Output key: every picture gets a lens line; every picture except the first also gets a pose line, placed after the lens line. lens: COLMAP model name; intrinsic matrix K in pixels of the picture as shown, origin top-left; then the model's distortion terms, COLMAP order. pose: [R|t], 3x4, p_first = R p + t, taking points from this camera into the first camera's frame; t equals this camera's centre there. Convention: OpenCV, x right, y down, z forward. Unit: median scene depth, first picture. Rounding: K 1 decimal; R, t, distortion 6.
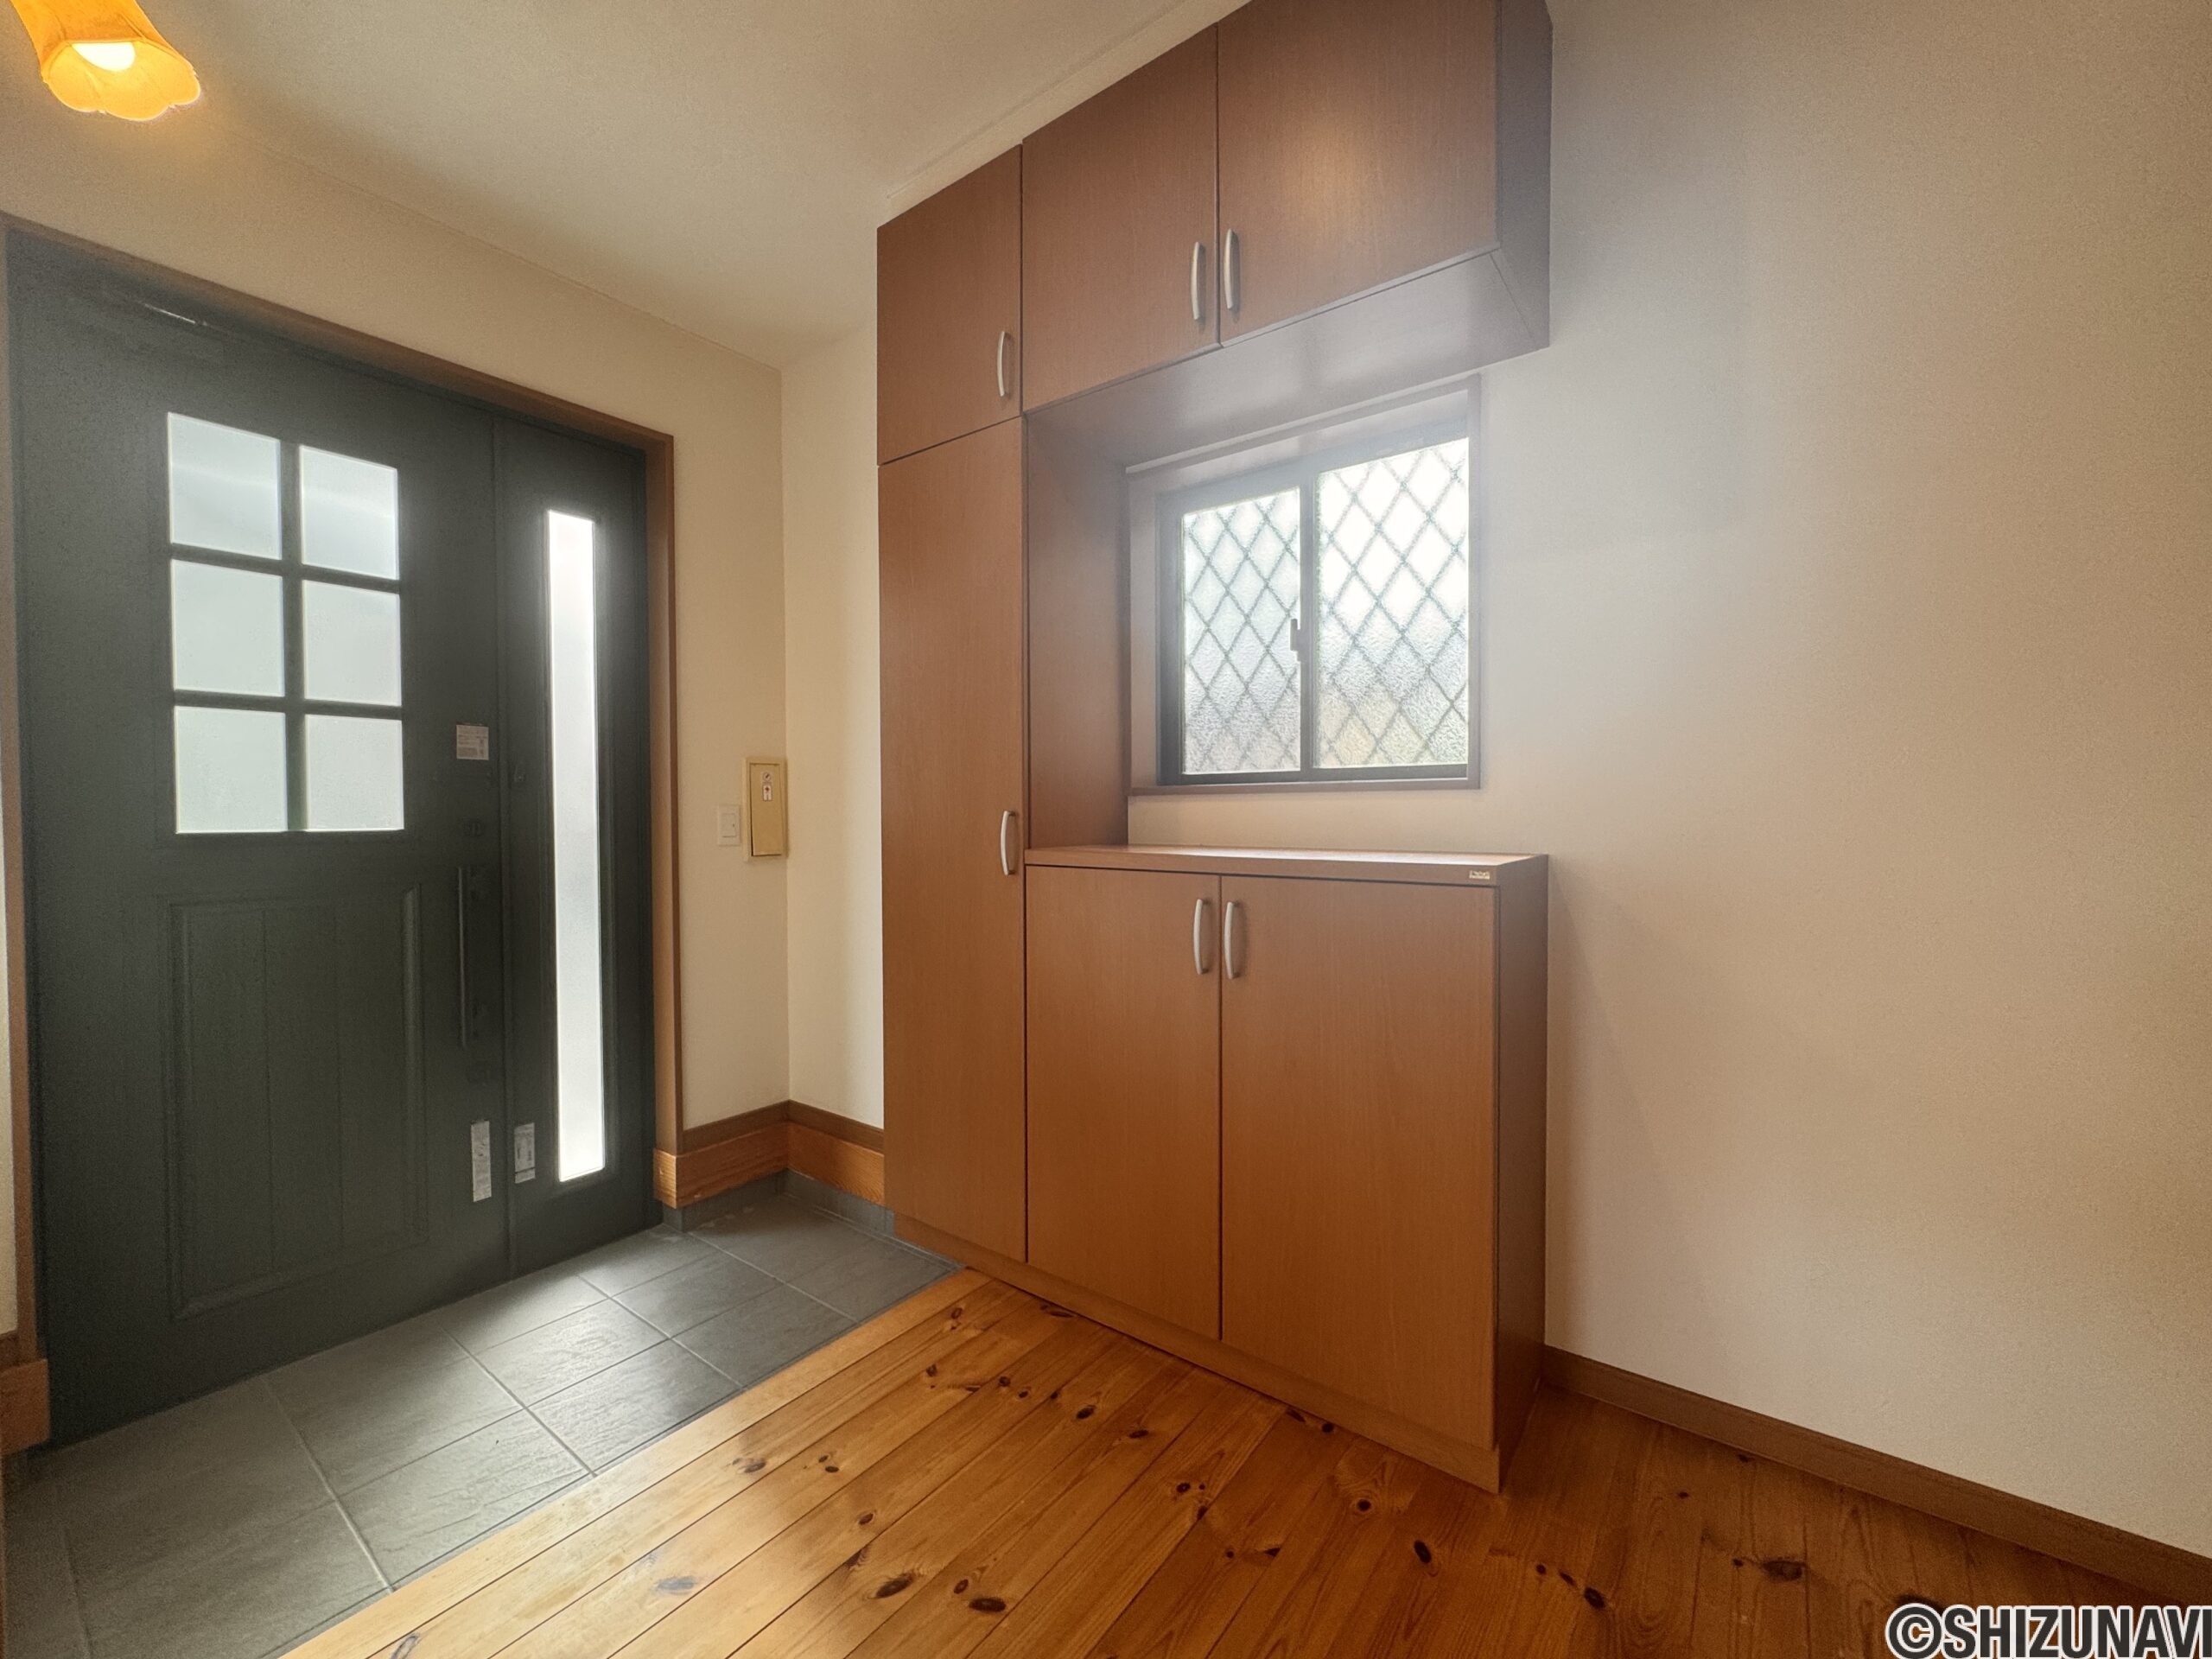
lens RADIAL K [[887.8, 0, 1104.1], [0, 887.8, 826.5], [0, 0, 1]] dist [-0.004552, -0.000094]
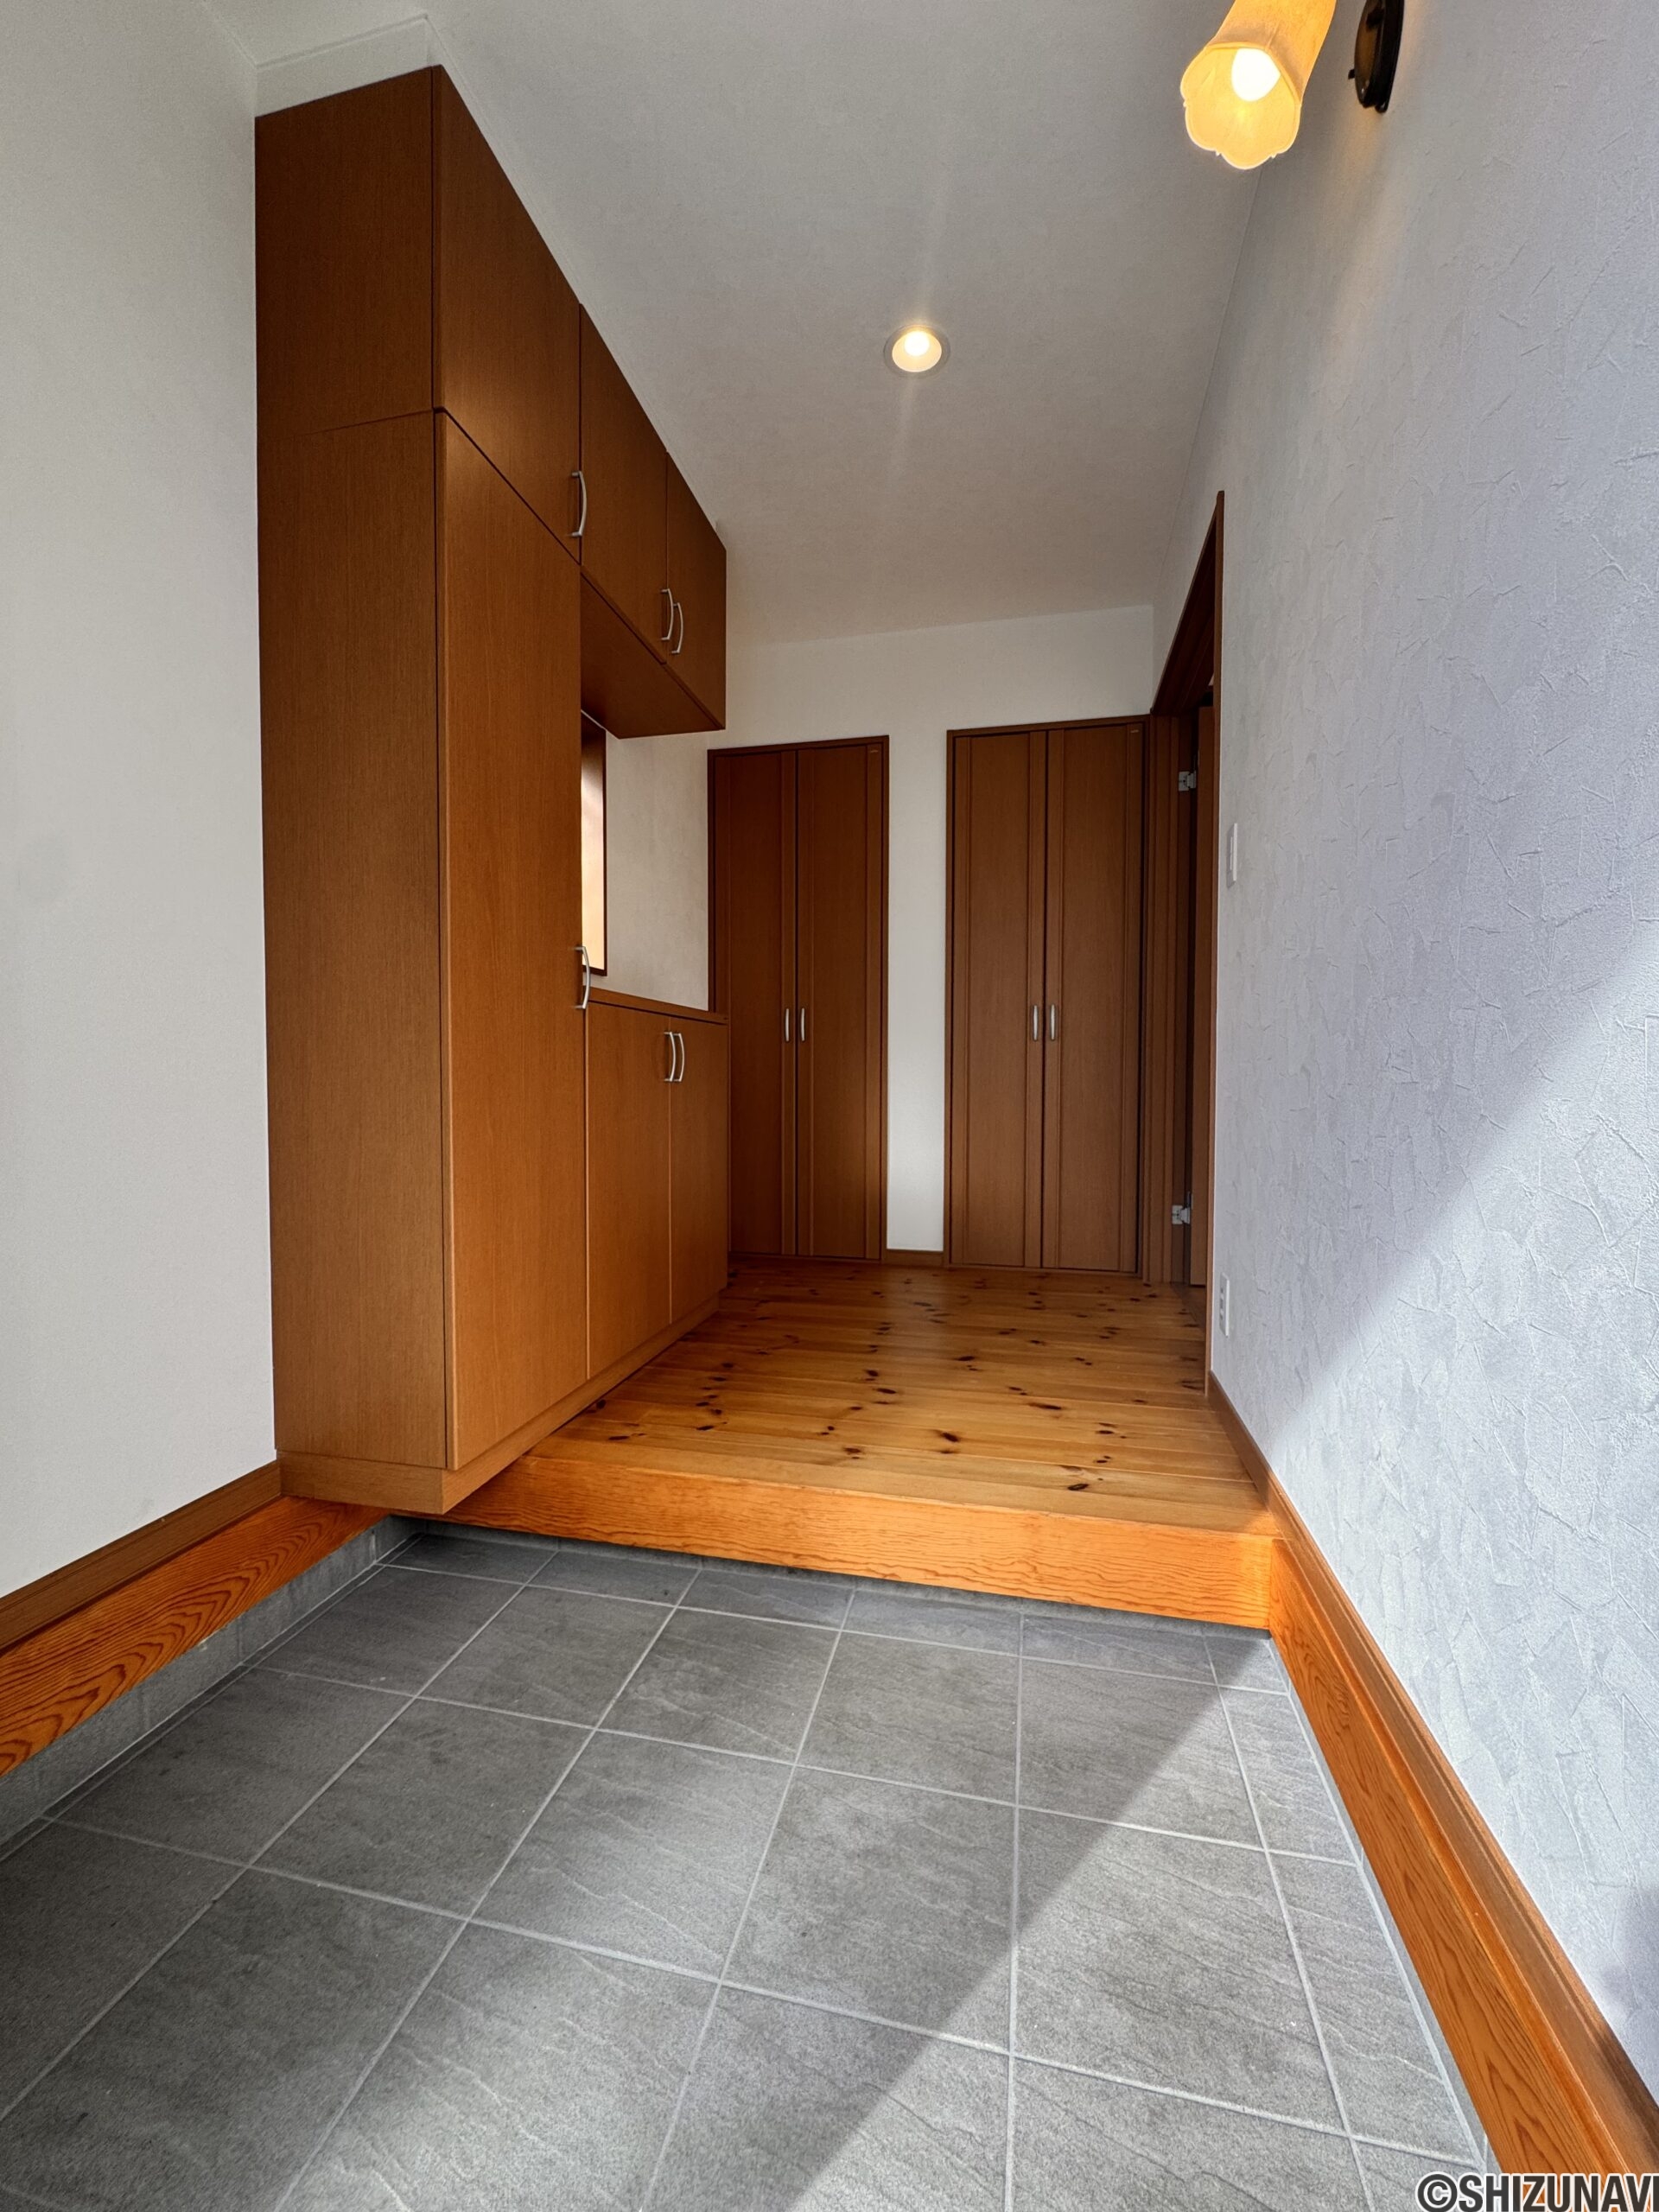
lens RADIAL K [[887.8, 0, 826.0], [0, 887.8, 1099.3], [0, 0, 1]] dist [-0.004552, -0.000094]
pose [[-0.404335, -0.023498, 0.914309, -1.414265], [0.017077, 0.999302, 0.033235, 0.154486], [-0.914452, 0.029052, -0.403651, 1.409746]]
